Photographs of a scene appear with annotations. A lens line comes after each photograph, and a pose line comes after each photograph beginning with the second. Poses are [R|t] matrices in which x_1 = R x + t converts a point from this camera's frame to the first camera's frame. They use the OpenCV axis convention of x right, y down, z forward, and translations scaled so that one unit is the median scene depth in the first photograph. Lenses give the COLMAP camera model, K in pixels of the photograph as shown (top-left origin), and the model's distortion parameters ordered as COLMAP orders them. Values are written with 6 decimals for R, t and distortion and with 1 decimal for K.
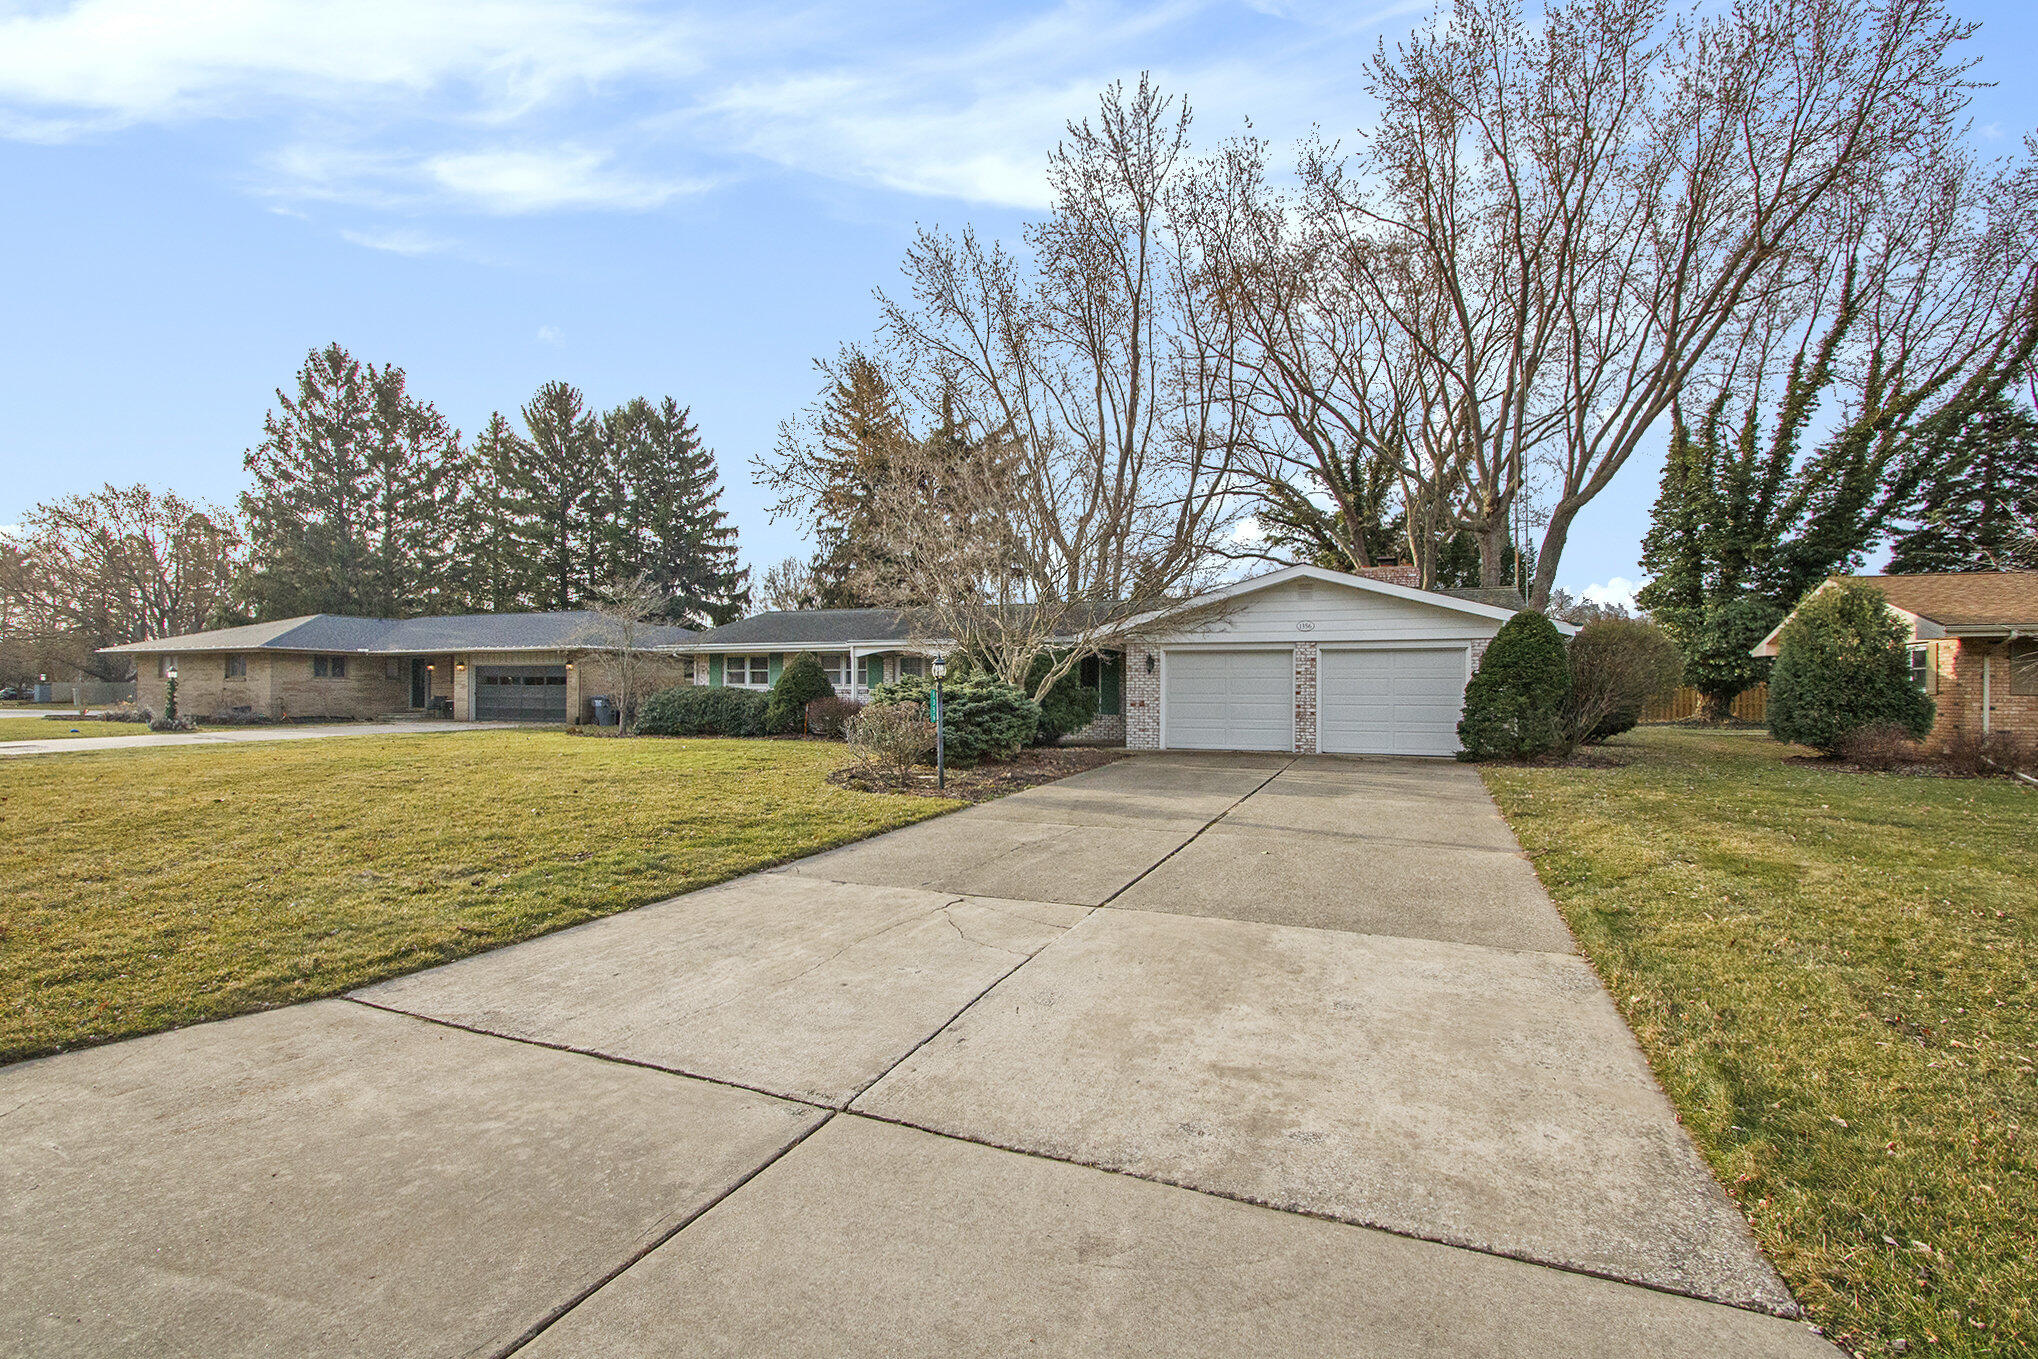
lens RADIAL K [[953.8, 0, 1019.0], [0, 953.8, 679.5], [0, 0, 1]] dist [-0.021651, 0.000057]
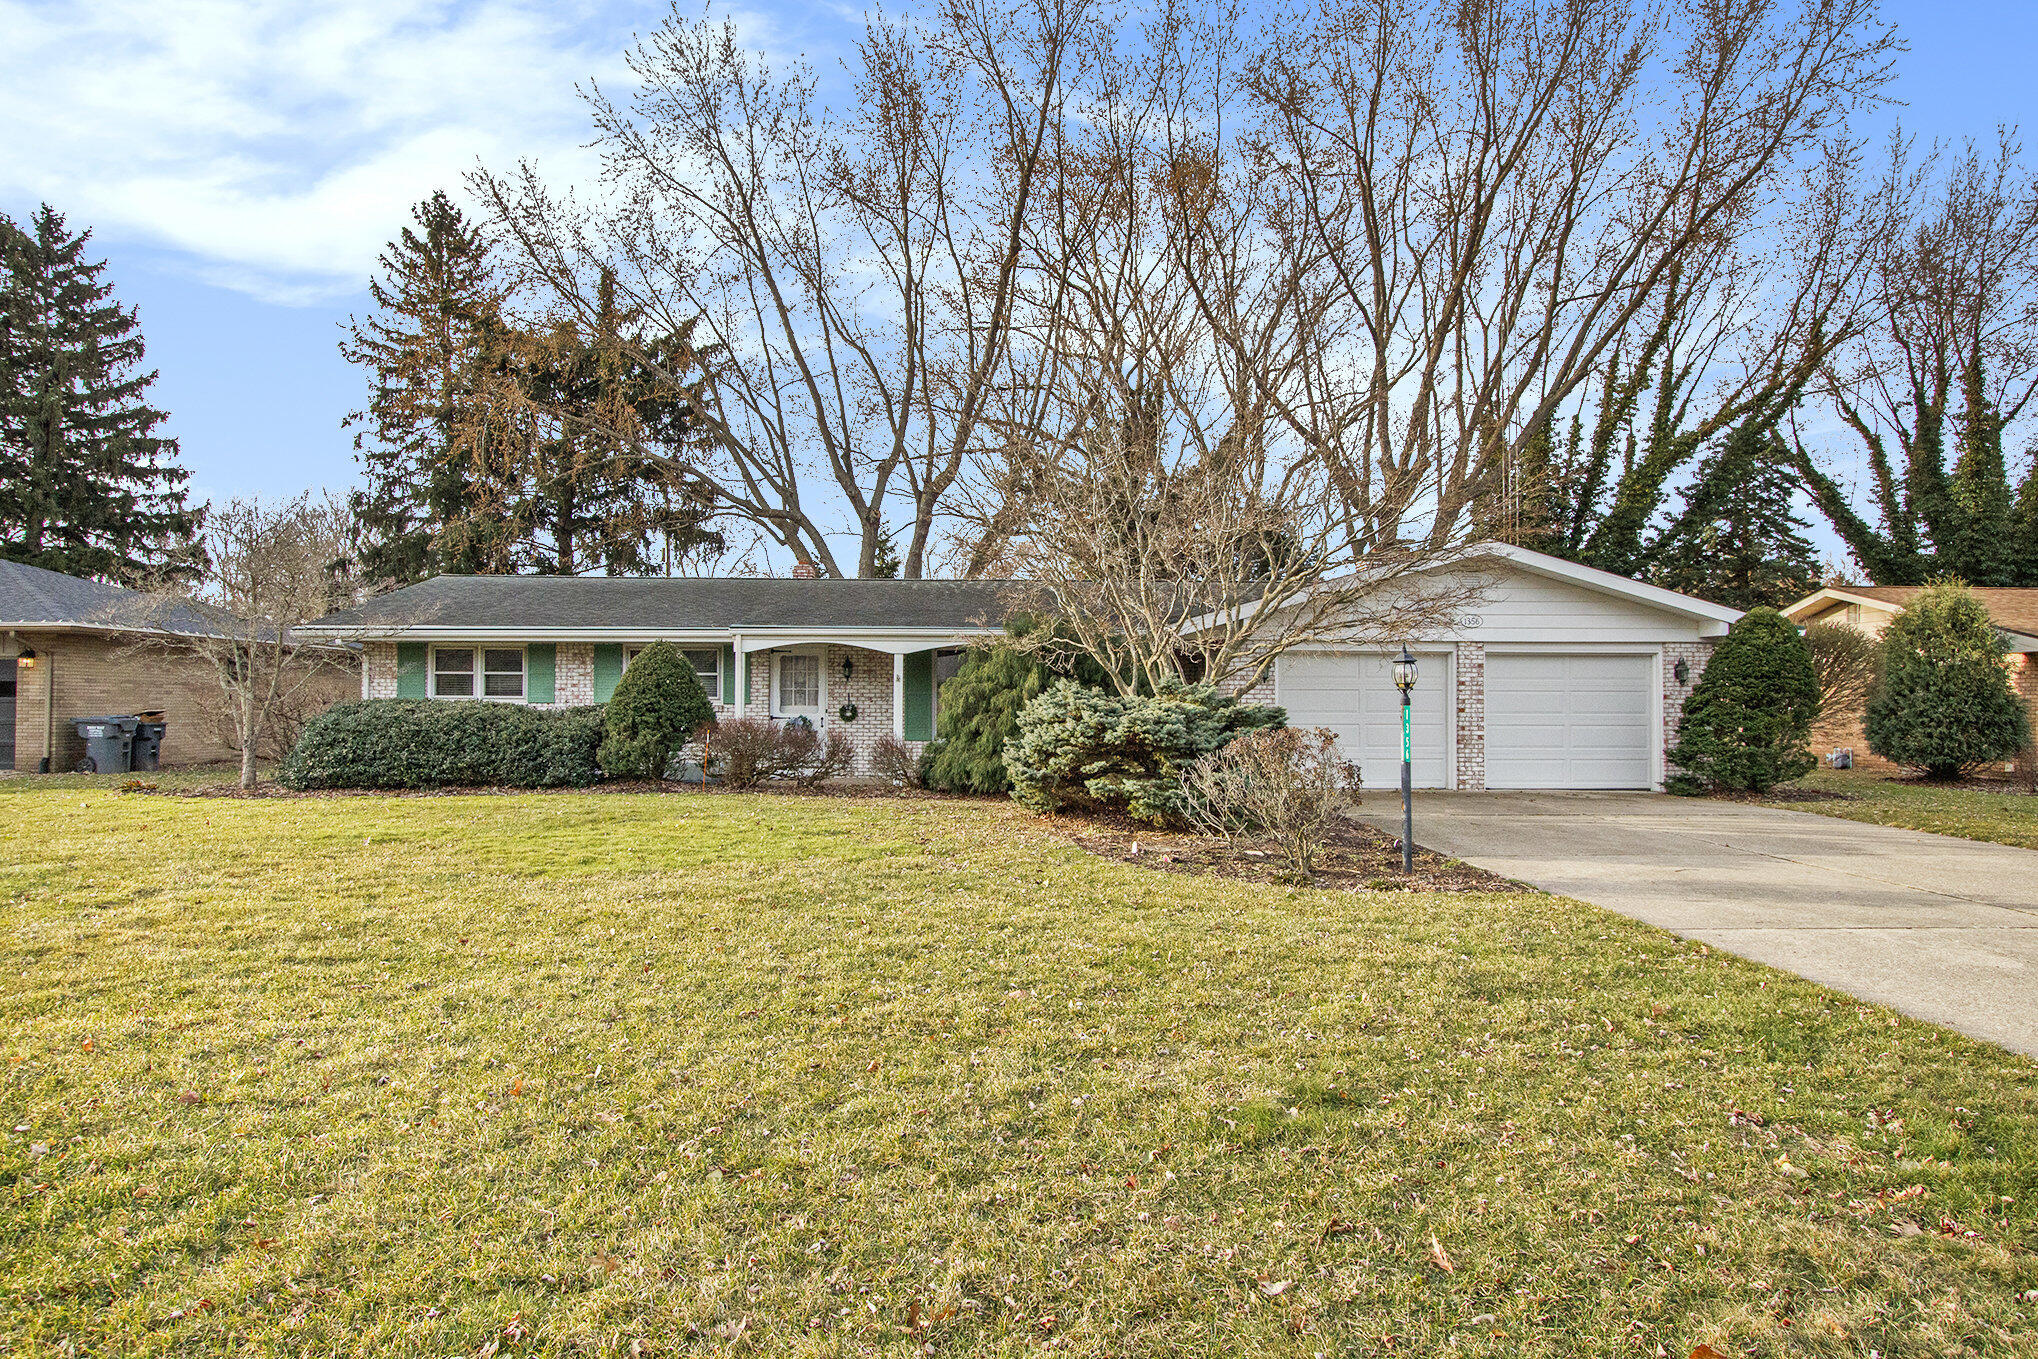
lens RADIAL K [[1183.1, 0, 1019.0], [0, 1183.1, 679.5], [0, 0, 1]] dist [-0.001038, 0.000395]
pose [[0.907653, 0.008661, 0.419633, -0.144346], [-0.004296, 0.999926, -0.011346, 0.000644], [-0.419700, 0.008496, 0.907623, 0.100827]]
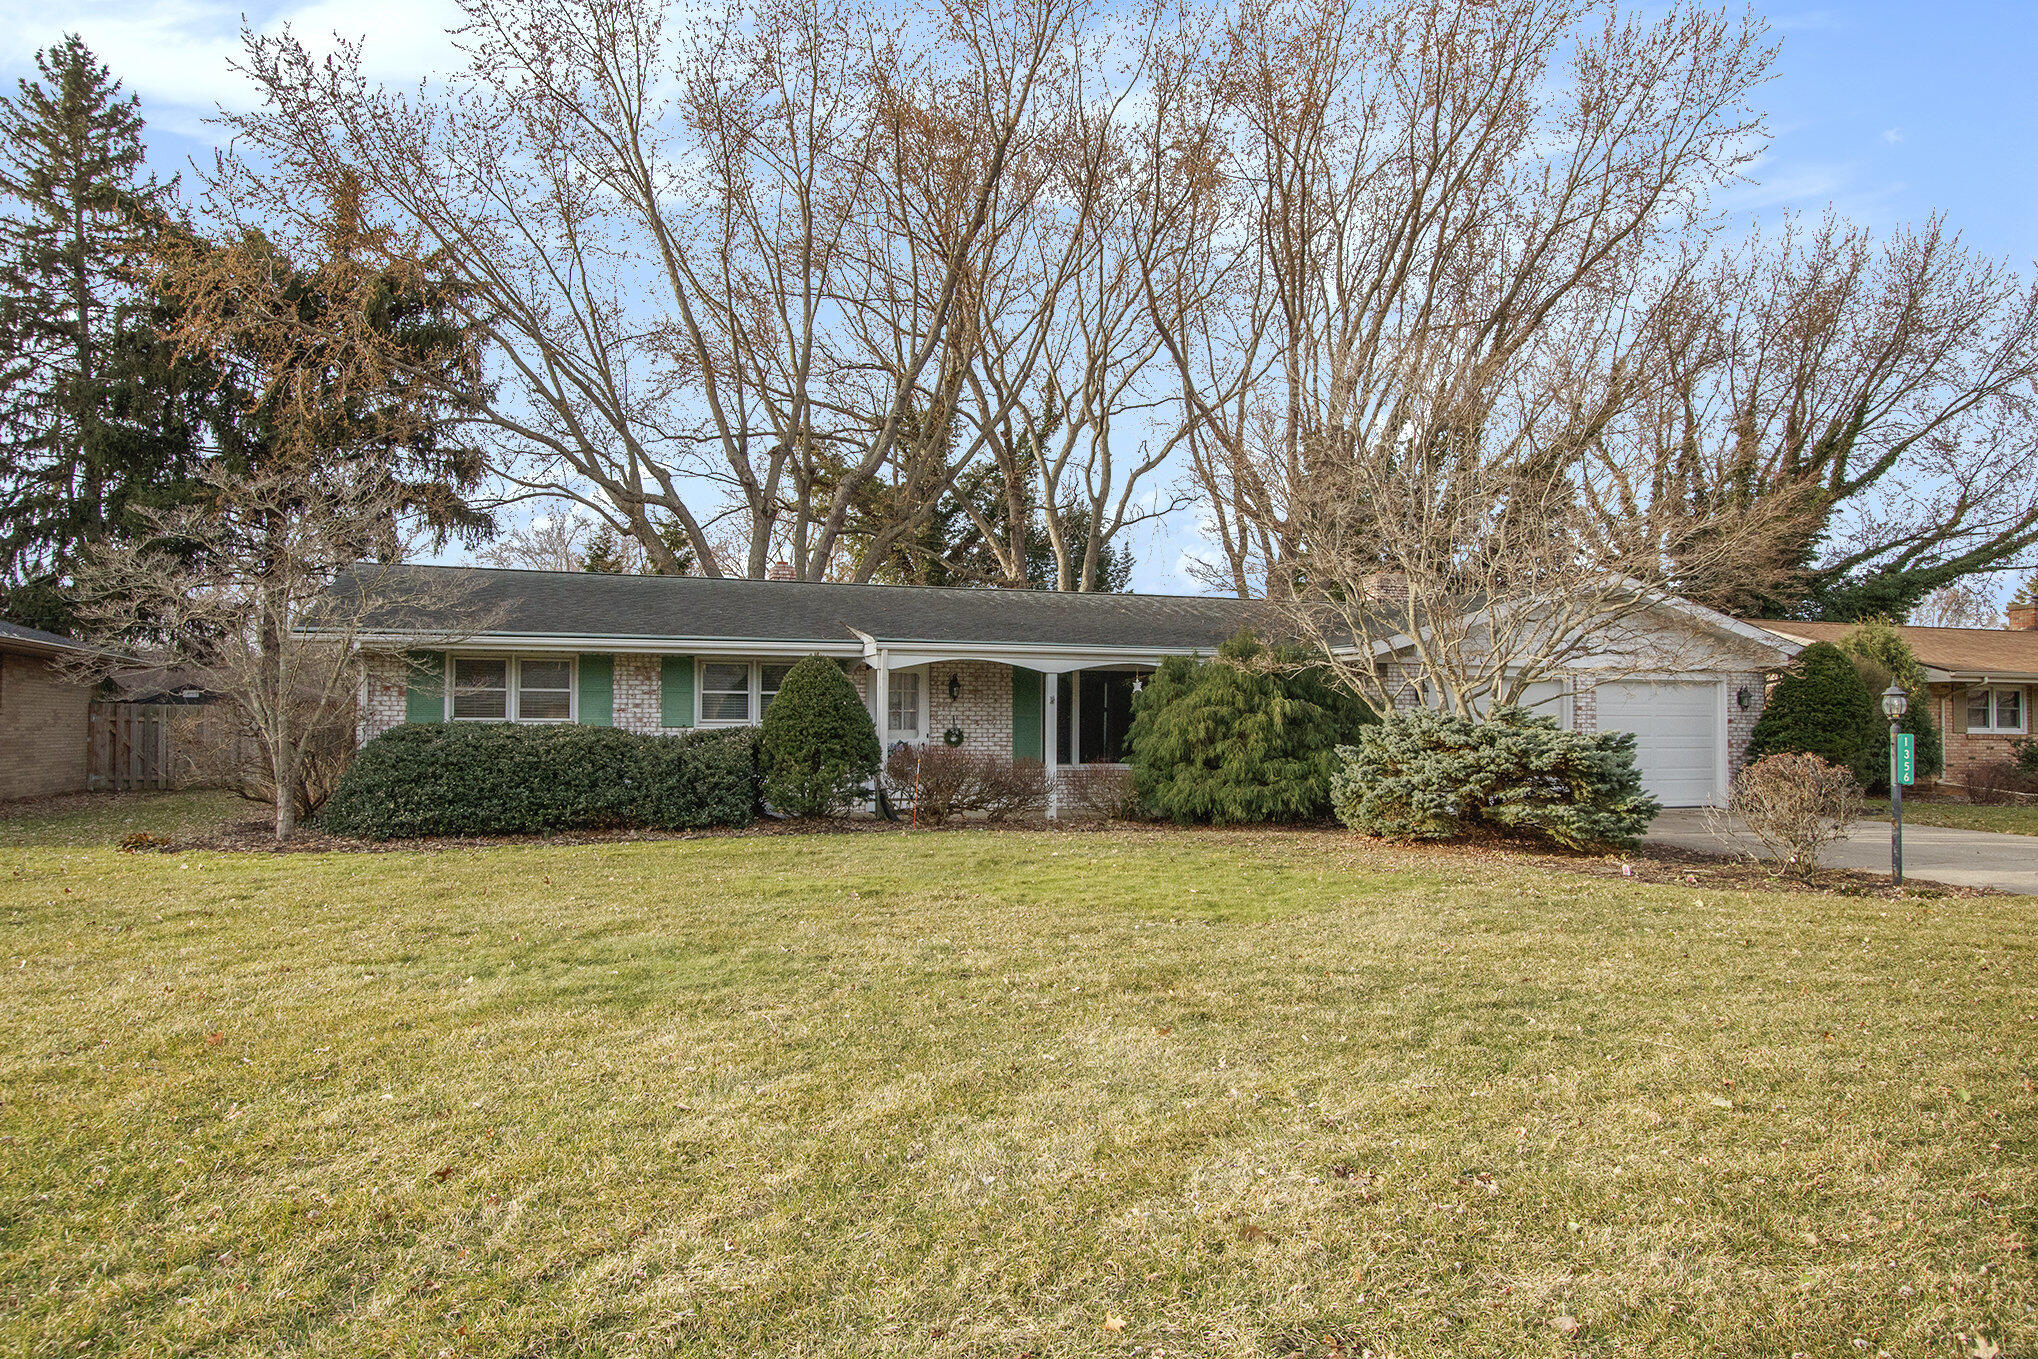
lens RADIAL K [[1357.5, 0, 1019.0], [0, 1357.5, 679.5], [0, 0, 1]] dist [-0.001466, -0.000527]
pose [[0.733436, 0.021963, 0.679404, -0.279069], [-0.007496, 0.999678, -0.024224, -0.000083], [-0.679717, 0.012674, 0.733365, 0.168673]]
